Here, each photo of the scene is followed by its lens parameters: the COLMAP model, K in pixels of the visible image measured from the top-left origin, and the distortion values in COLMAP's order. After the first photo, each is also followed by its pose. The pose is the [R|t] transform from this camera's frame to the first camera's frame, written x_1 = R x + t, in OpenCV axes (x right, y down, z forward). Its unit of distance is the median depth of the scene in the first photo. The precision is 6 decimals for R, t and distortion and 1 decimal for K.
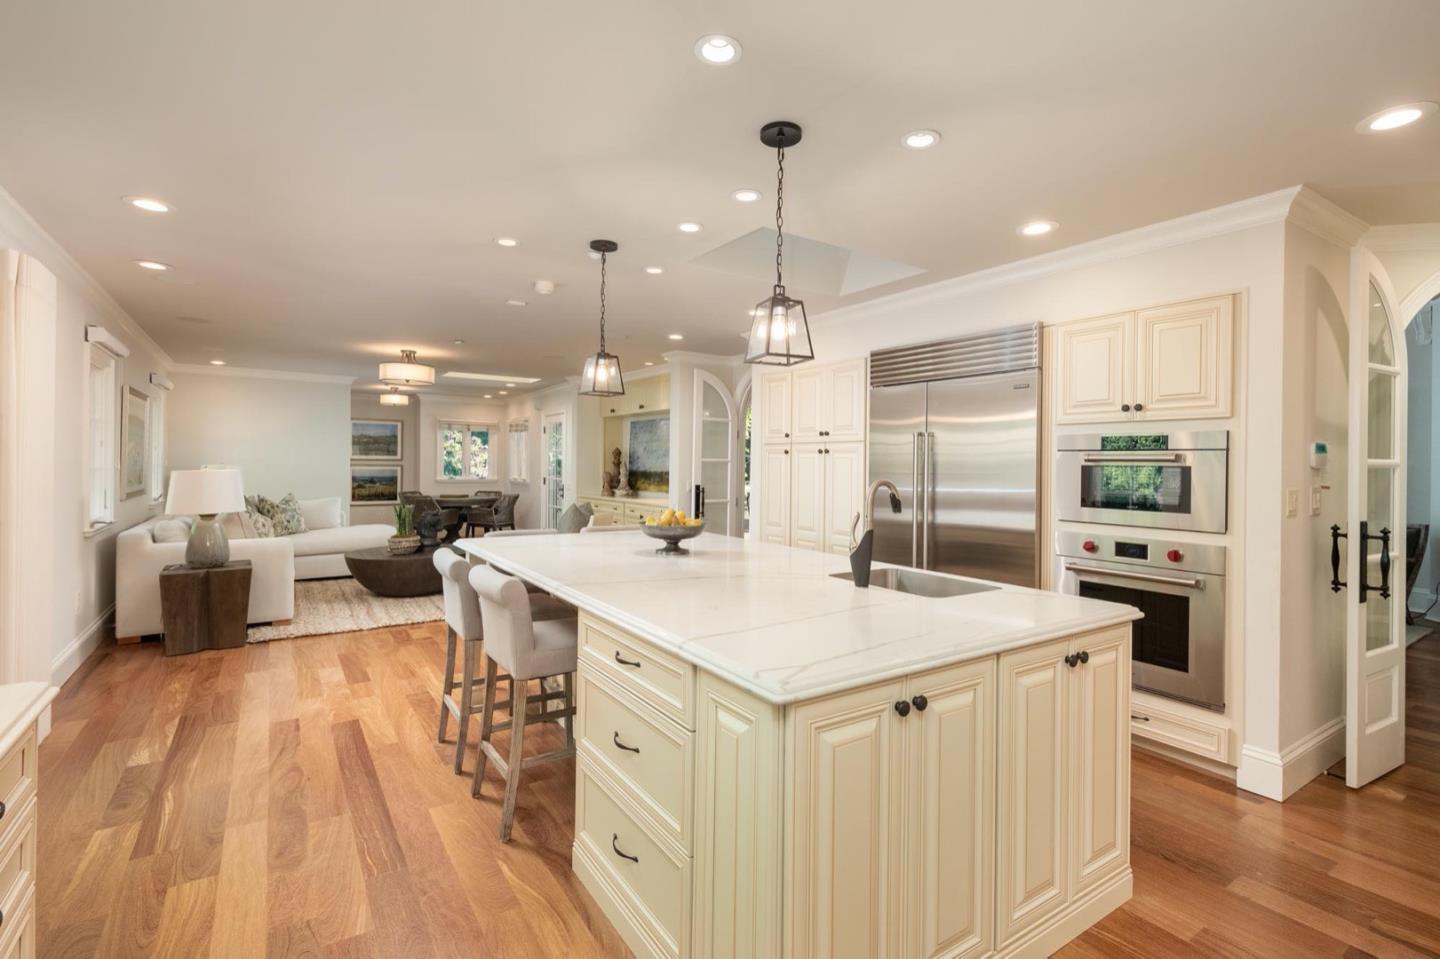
lens RADIAL K [[669.3, 0, 726.9], [0, 669.3, 458.2], [0, 0, 1]] dist [-0.000652, -0.000042]
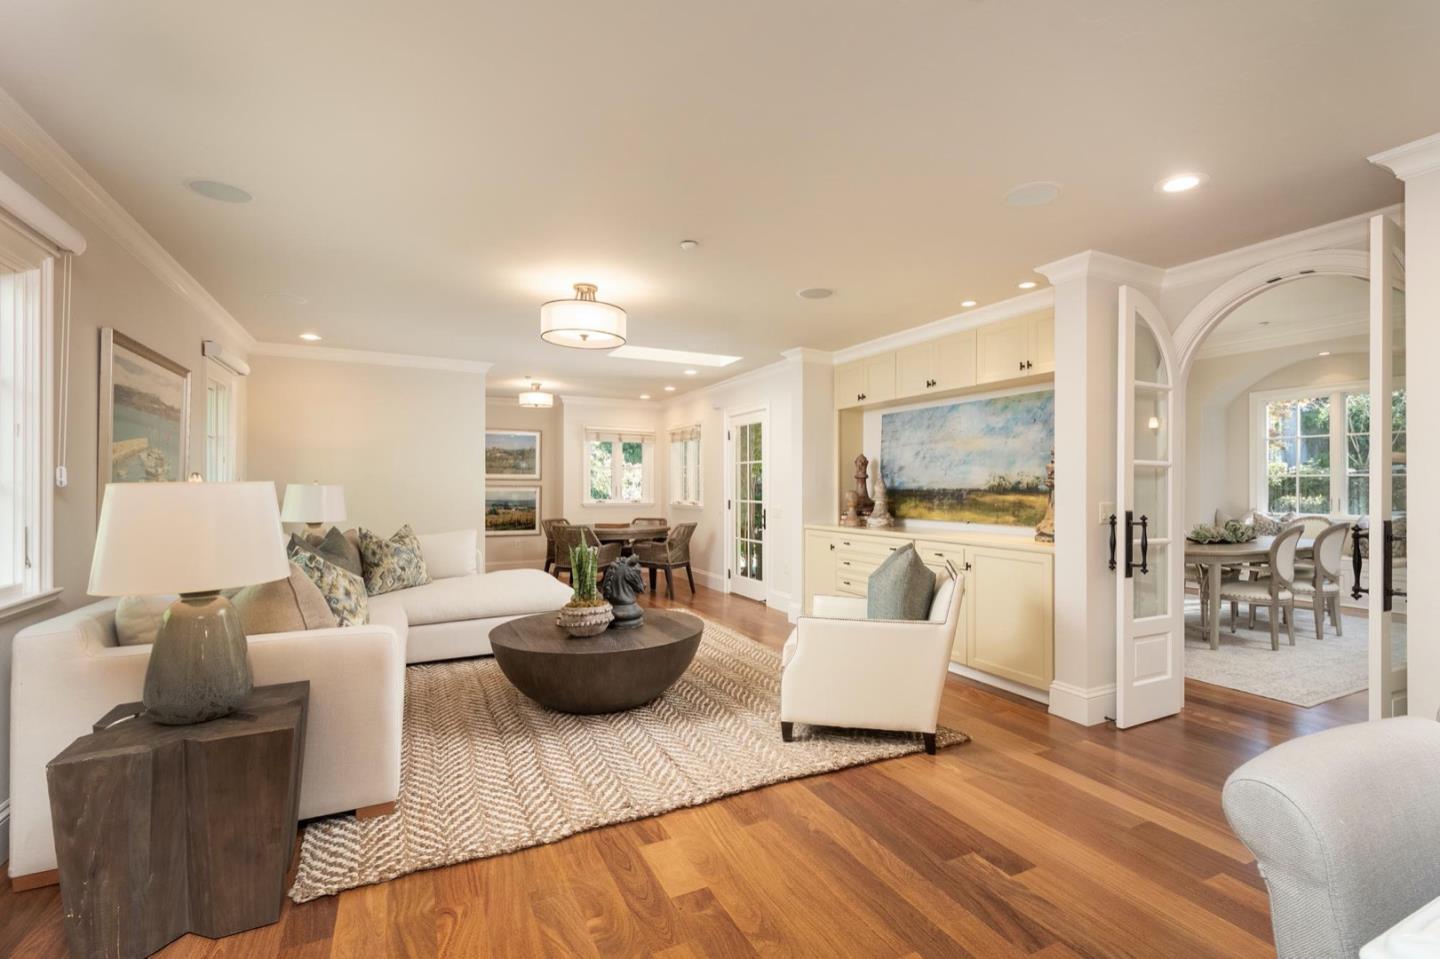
lens RADIAL K [[640.9, 0, 720.0], [0, 640.9, 479.5], [0, 0, 1]] dist [-0.001696, -0.000101]
pose [[0.990042, -0.010074, -0.140411, -0.236681], [0.009350, 0.999939, -0.005813, 0.013057], [0.140461, 0.004443, 0.990076, 0.385460]]
